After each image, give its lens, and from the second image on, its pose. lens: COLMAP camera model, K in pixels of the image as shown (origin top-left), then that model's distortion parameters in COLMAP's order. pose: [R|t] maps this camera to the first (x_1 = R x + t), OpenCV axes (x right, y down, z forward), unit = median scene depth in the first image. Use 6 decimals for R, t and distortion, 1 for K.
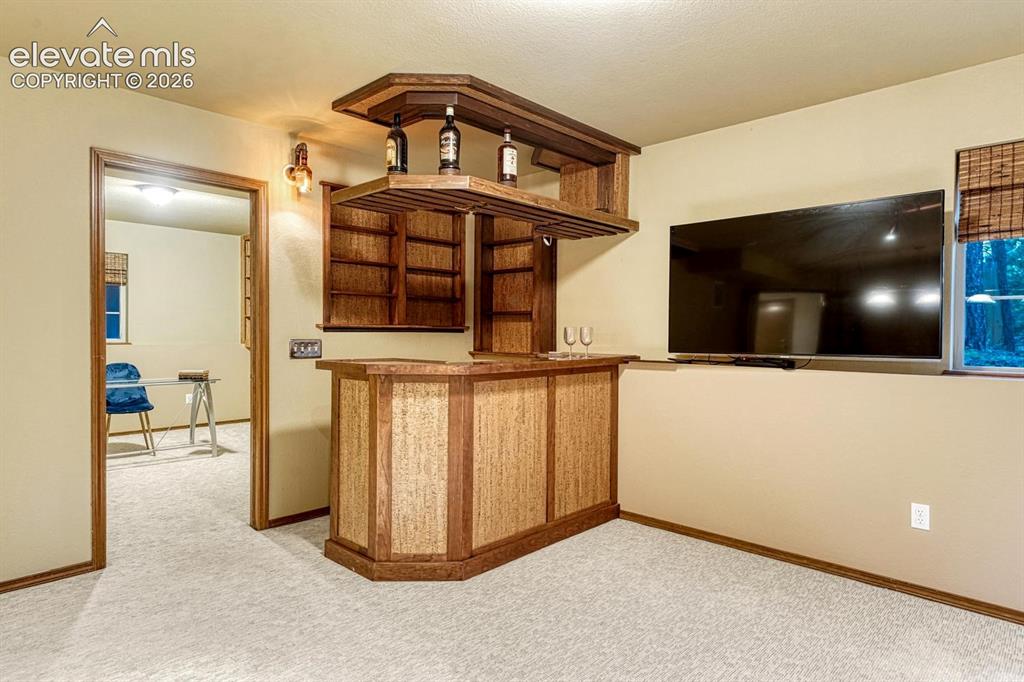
lens RADIAL K [[586.8, 0, 510.3], [0, 586.8, 340.0], [0, 0, 1]] dist [0.002689, 0.000332]
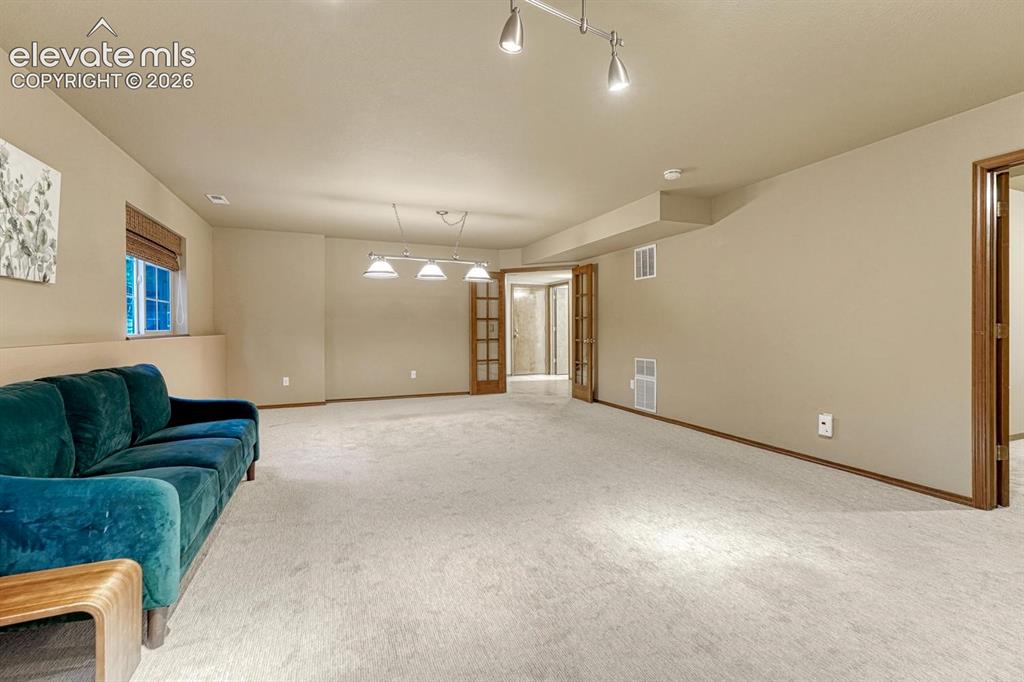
lens RADIAL K [[428.7, 0, 503.7], [0, 428.7, 328.5], [0, 0, 1]] dist [-0.003957, -0.000062]
pose [[-0.421690, -0.004577, -0.906728, 0.482320], [-0.013650, 0.999906, 0.001300, 0.033310], [0.906637, 0.012925, -0.421713, 0.465852]]
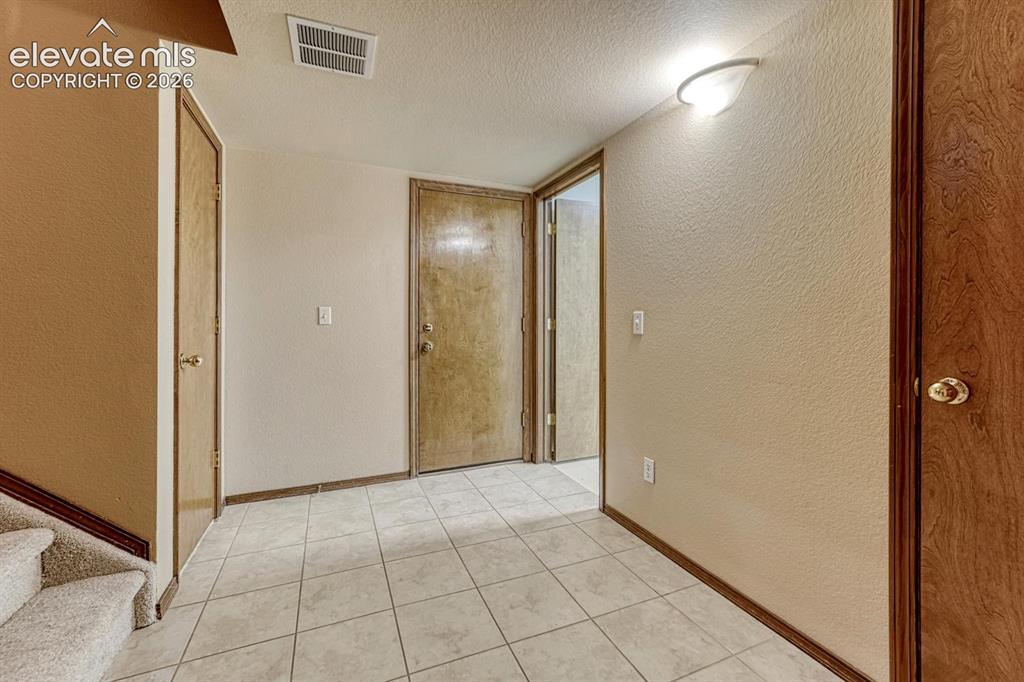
lens RADIAL K [[432.4, 0, 513.3], [0, 432.4, 330.4], [0, 0, 1]] dist [-0.006751, 0.001819]
pose [[-0.397469, 0.001411, -0.917614, -1.690388], [-0.019010, 0.999772, 0.009772, 0.039691], [0.917419, 0.021328, -0.397352, -0.238597]]
